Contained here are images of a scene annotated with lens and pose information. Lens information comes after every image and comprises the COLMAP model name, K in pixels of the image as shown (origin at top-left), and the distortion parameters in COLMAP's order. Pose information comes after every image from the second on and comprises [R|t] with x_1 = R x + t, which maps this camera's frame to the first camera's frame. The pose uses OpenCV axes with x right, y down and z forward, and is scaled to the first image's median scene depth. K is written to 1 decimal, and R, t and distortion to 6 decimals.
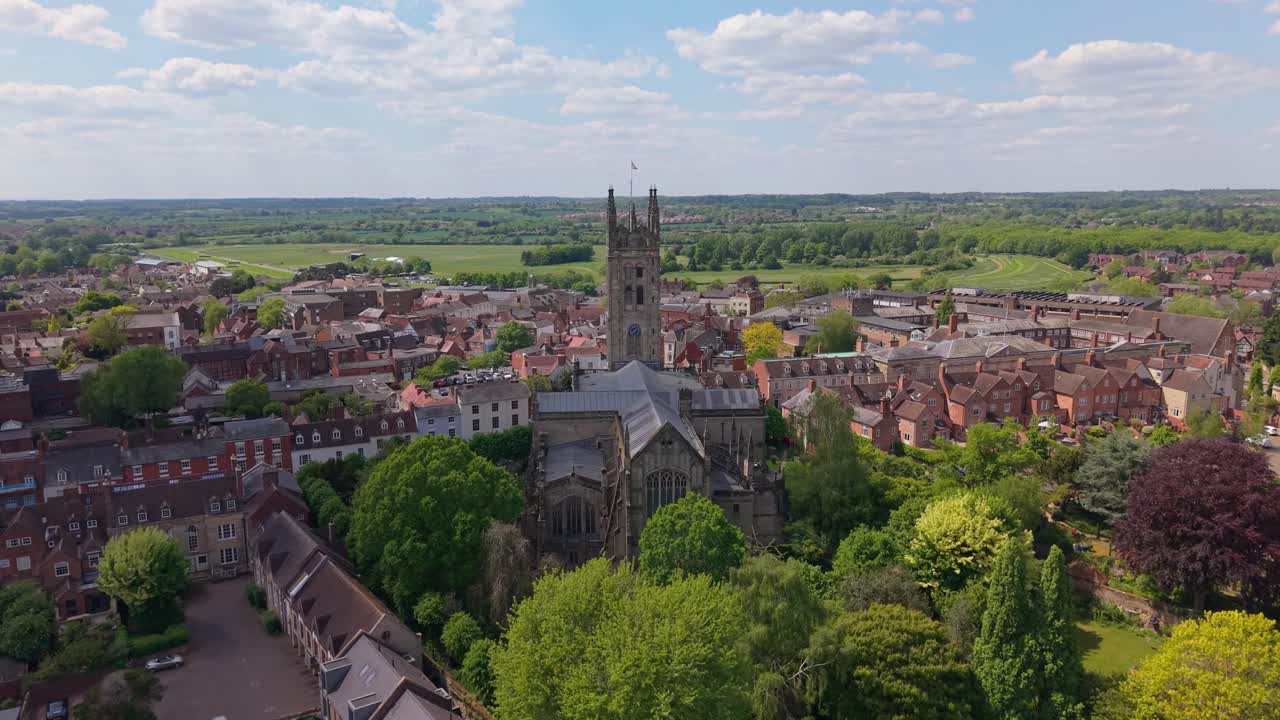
lens RADIAL K [[908.9, 0, 640.0], [0, 908.9, 360.0], [0, 0, 1]] dist [0.026268, -0.034224]
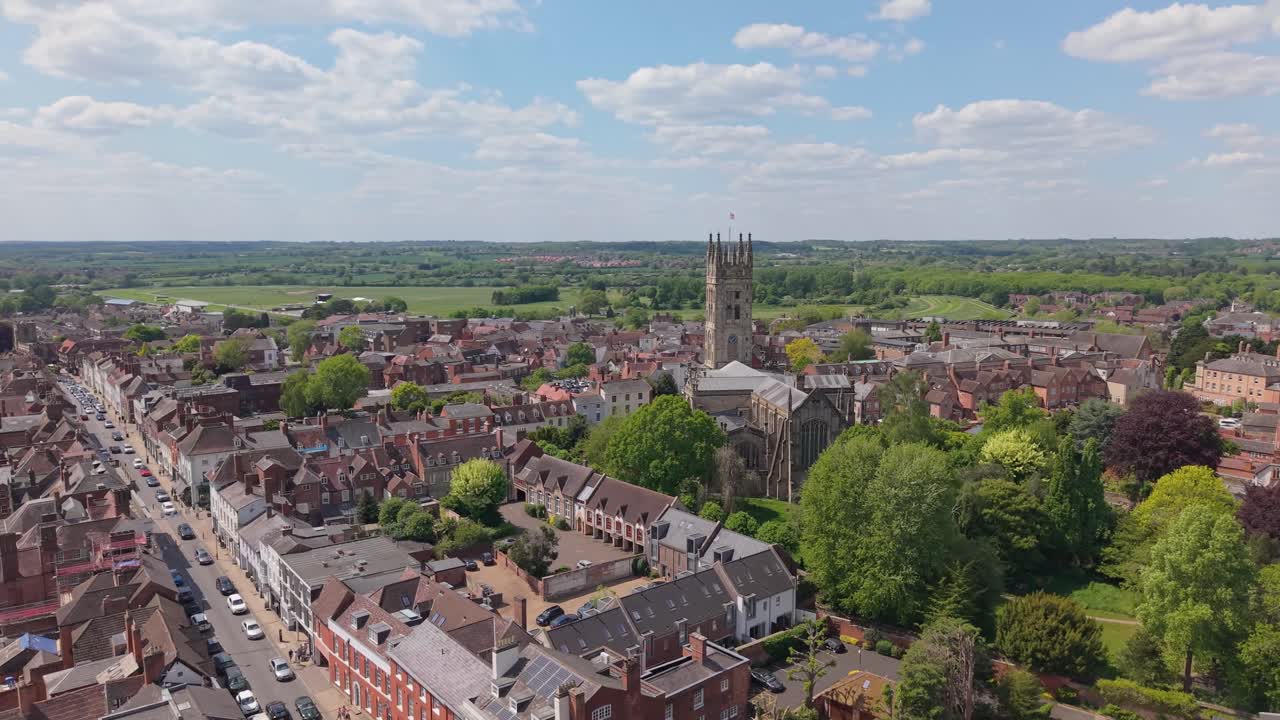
lens RADIAL K [[908.9, 0, 640.0], [0, 908.9, 360.0], [0, 0, 1]] dist [0.026268, -0.034224]
pose [[0.995930, -0.005163, 0.089982, -0.065396], [0.009552, 0.998782, -0.048413, 0.015478], [-0.089622, 0.049076, 0.994766, -0.077777]]
